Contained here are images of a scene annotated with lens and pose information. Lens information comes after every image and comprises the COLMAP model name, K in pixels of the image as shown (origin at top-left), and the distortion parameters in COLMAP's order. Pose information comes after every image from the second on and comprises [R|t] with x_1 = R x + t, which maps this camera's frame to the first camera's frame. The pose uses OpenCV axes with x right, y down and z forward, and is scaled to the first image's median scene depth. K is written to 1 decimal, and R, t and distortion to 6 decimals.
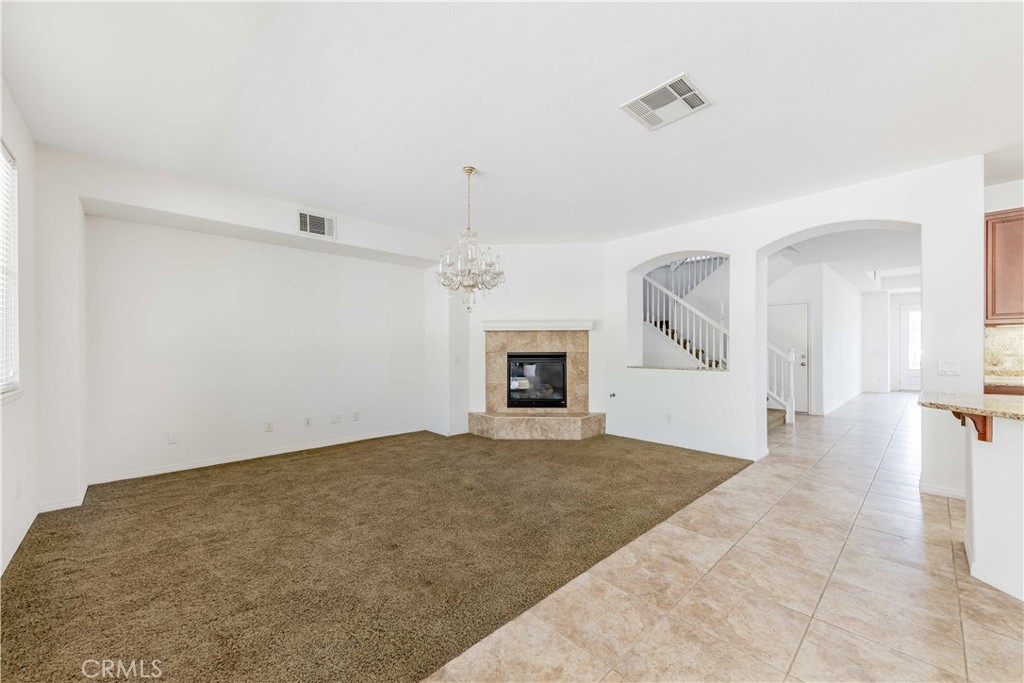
lens RADIAL K [[390.2, 0, 512.4], [0, 390.2, 352.2], [0, 0, 1]] dist [0.014812, -0.000164]
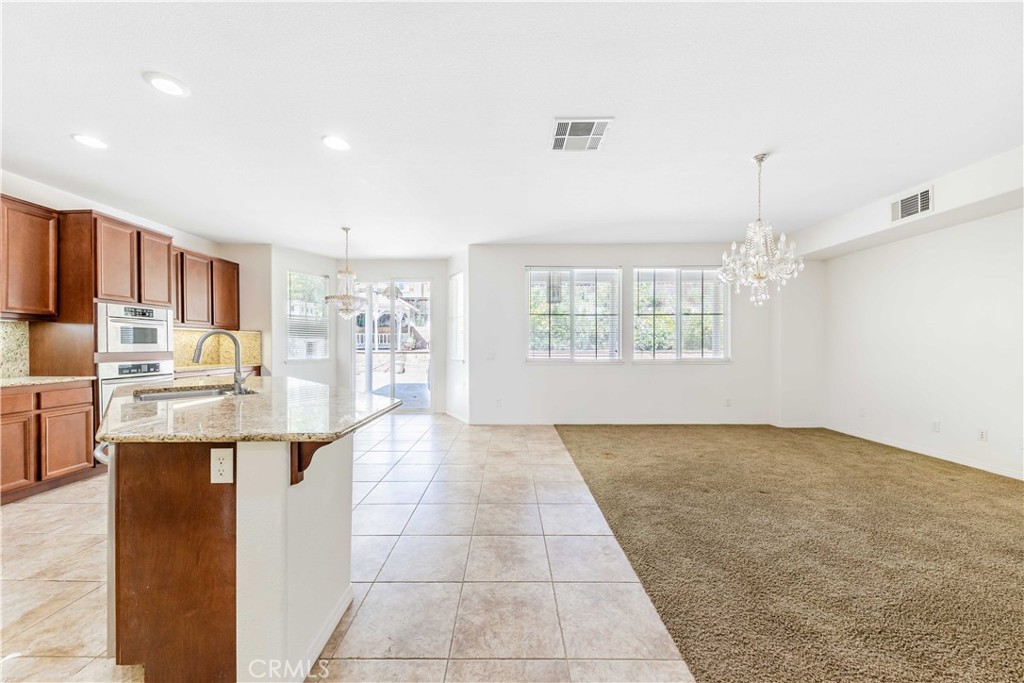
lens RADIAL K [[367.5, 0, 511.0], [0, 367.5, 346.8], [0, 0, 1]] dist [-0.002219, -0.000150]
pose [[-0.683601, 0.003155, -0.729849, 0.617083], [-0.003855, 0.999961, 0.007934, -0.003682], [0.729846, 0.008237, -0.683562, 0.742204]]
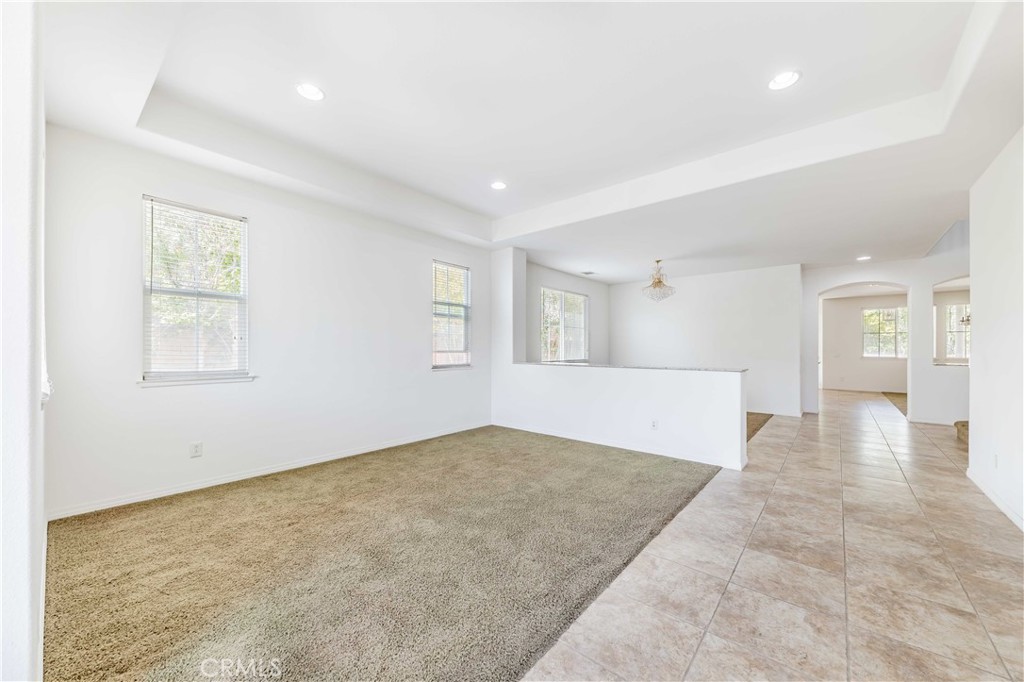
lens RADIAL K [[386.0, 0, 507.2], [0, 386.0, 350.1], [0, 0, 1]] dist [-0.000363, -0.000066]
pose [[-0.995772, 0.001511, -0.091851, 1.955358], [0.000707, 0.999961, 0.008788, -0.017533], [0.091861, 0.008686, -0.995734, 1.989603]]
